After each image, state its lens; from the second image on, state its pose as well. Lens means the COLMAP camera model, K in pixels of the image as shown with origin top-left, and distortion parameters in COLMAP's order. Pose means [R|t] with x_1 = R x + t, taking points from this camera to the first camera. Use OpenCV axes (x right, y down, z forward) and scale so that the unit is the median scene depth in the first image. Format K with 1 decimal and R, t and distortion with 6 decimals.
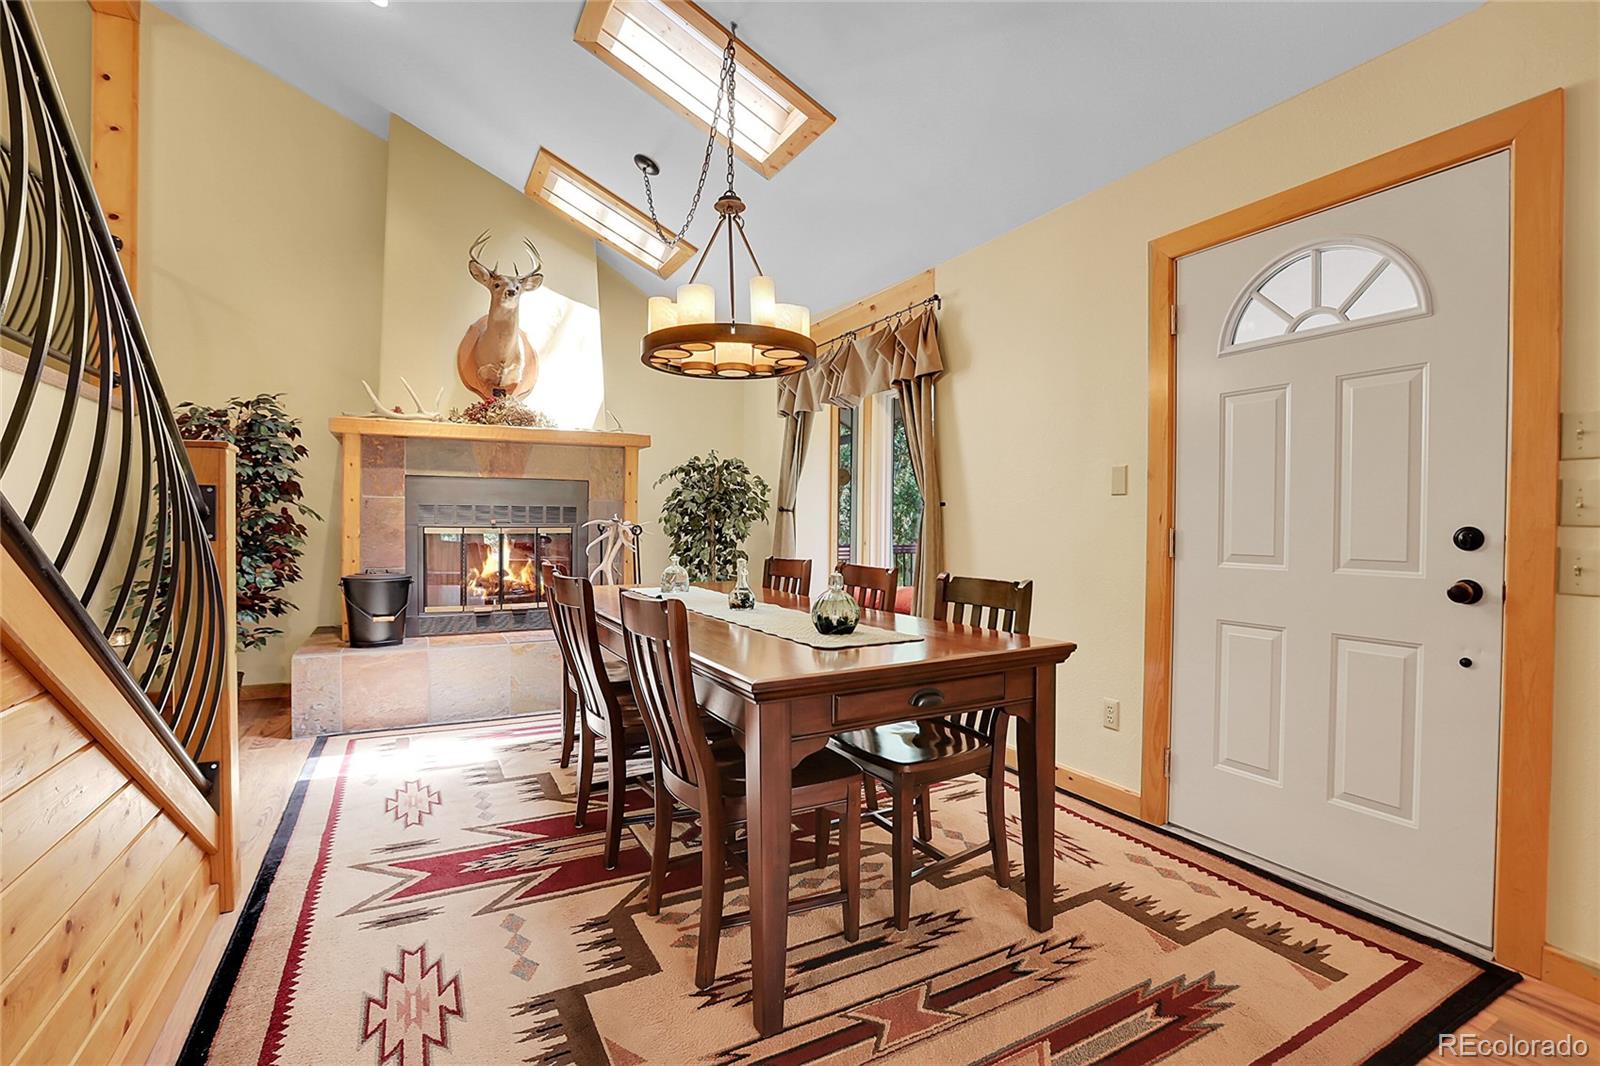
lens RADIAL K [[730.3, 0, 804.2], [0, 730.3, 533.4], [0, 0, 1]] dist [-0.059730, 0.026287]
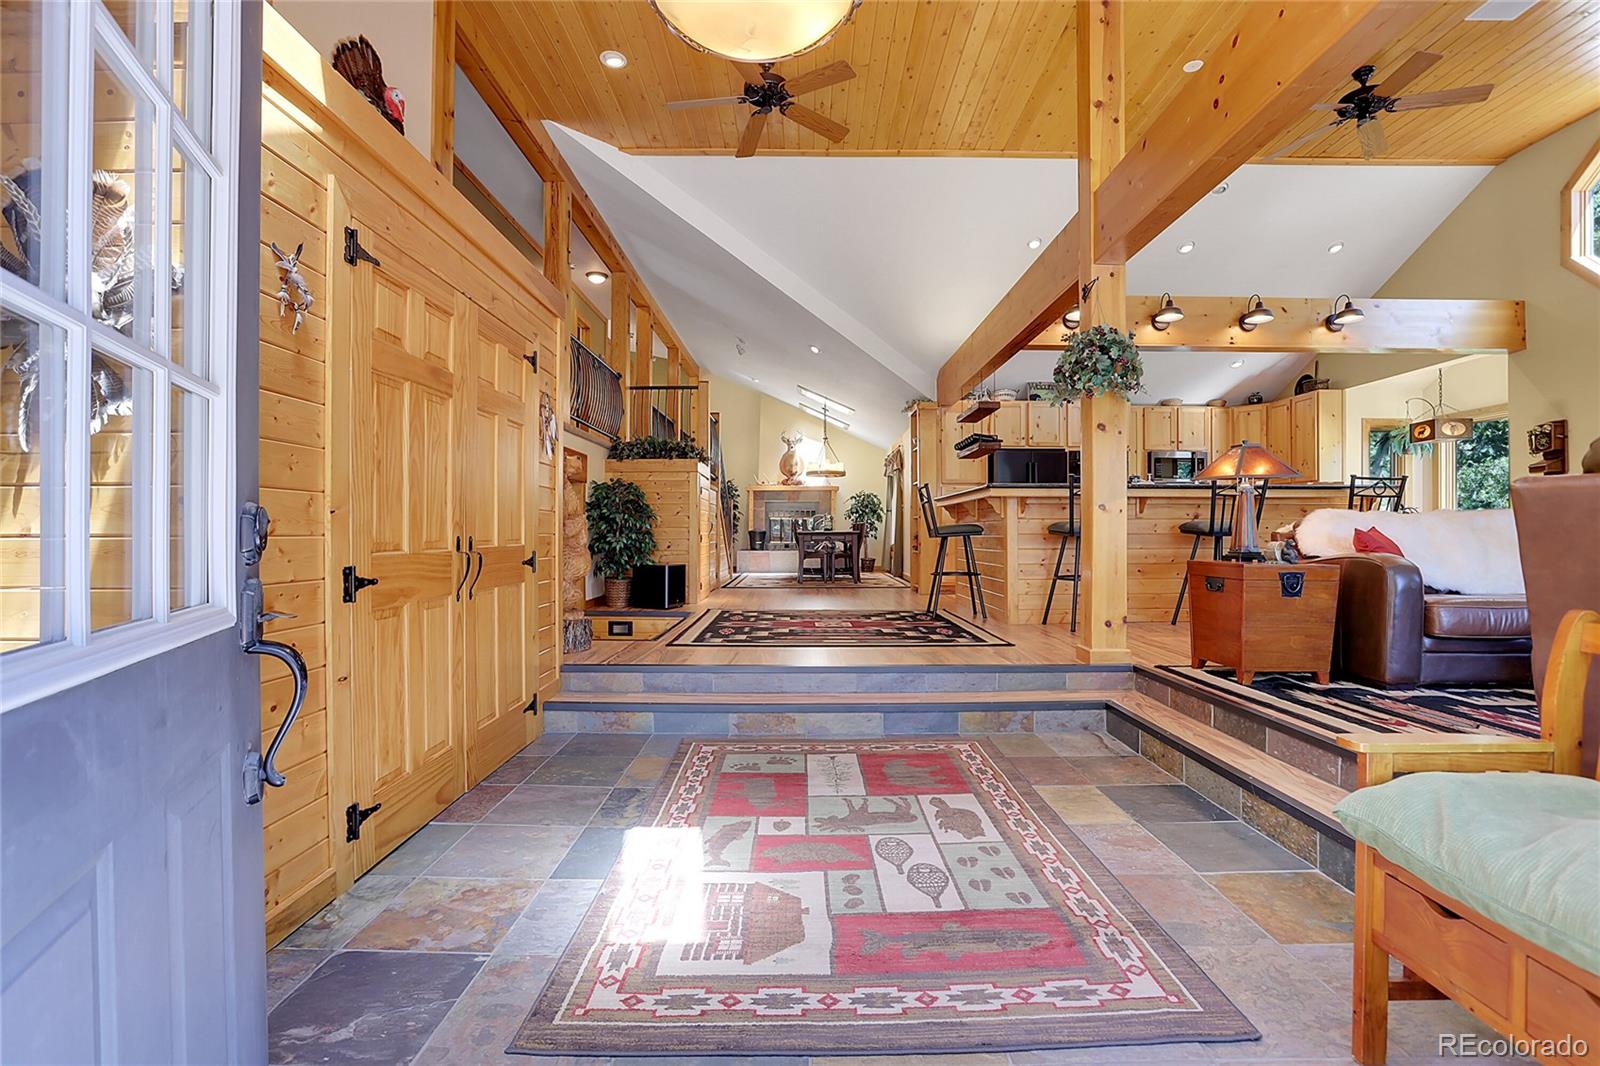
lens RADIAL K [[730.3, 0, 804.2], [0, 730.3, 533.4], [0, 0, 1]] dist [-0.059730, 0.026287]
pose [[0.881781, -0.004286, -0.471639, 1.194662], [-0.002222, 0.999910, -0.013241, 0.108506], [0.471653, 0.012723, 0.881692, -1.887795]]
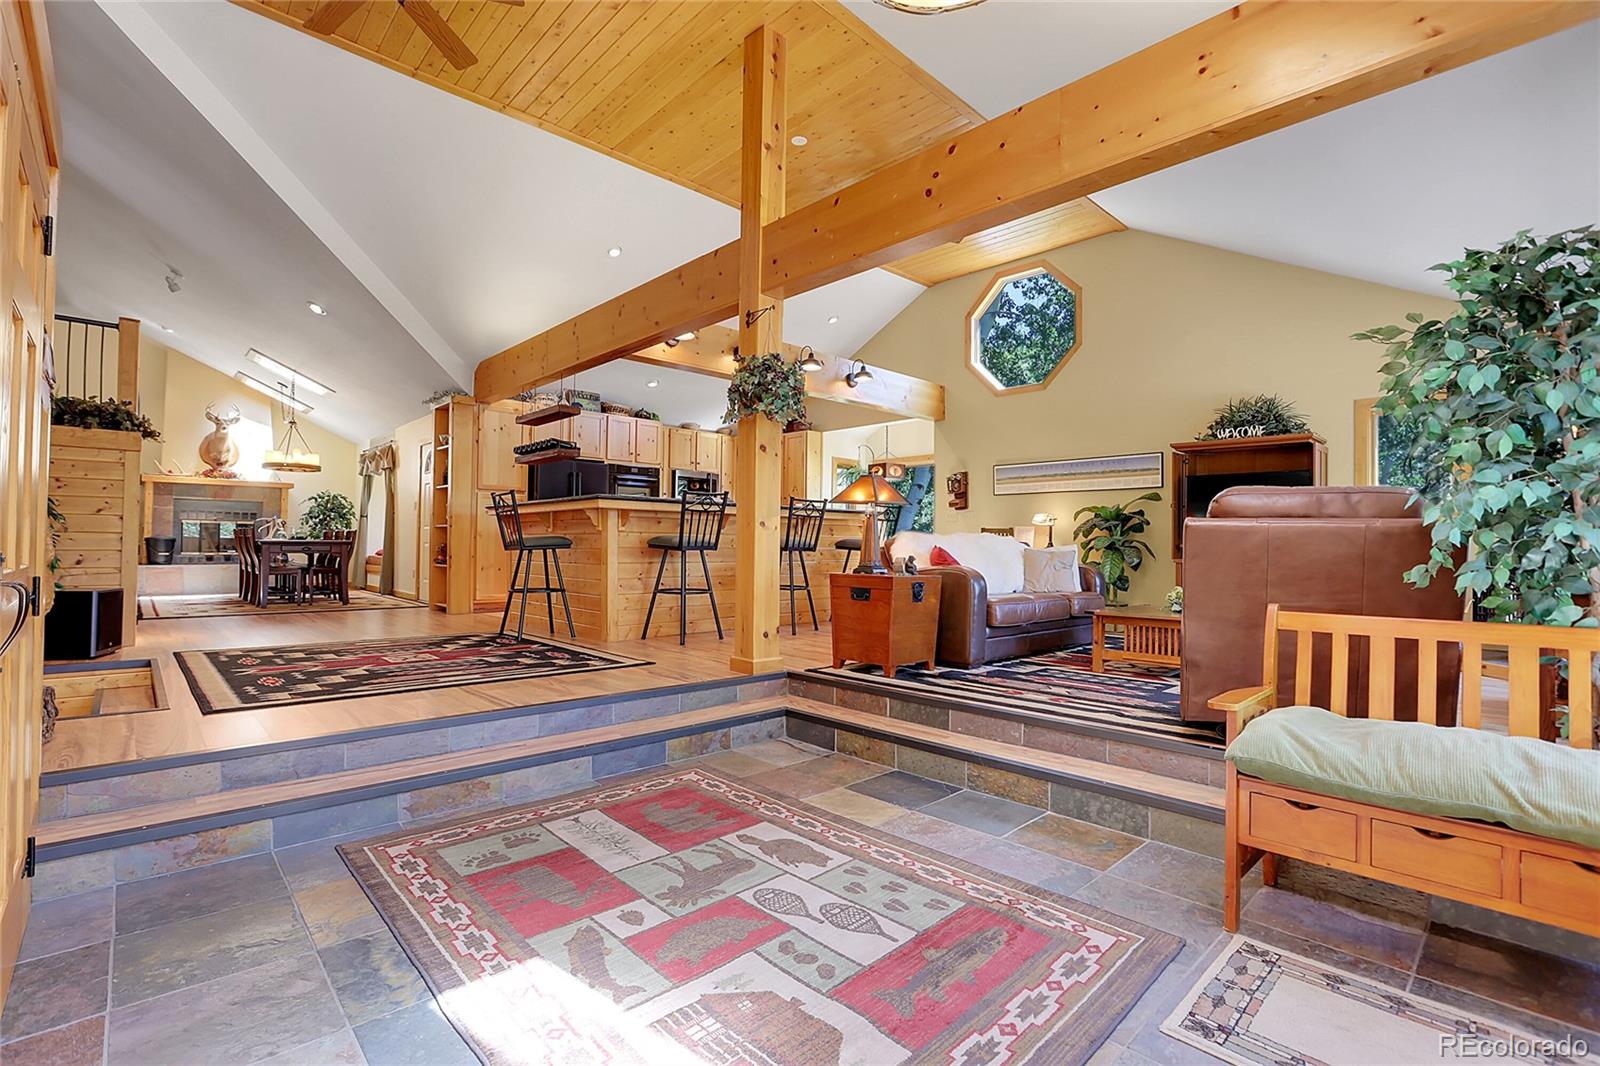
lens RADIAL K [[730.3, 0, 804.2], [0, 730.3, 533.4], [0, 0, 1]] dist [-0.059730, 0.026287]
pose [[0.965386, 0.009490, 0.260654, 0.881039], [-0.001954, 0.999573, -0.029159, 0.102808], [-0.260820, 0.027641, 0.964992, -1.858541]]
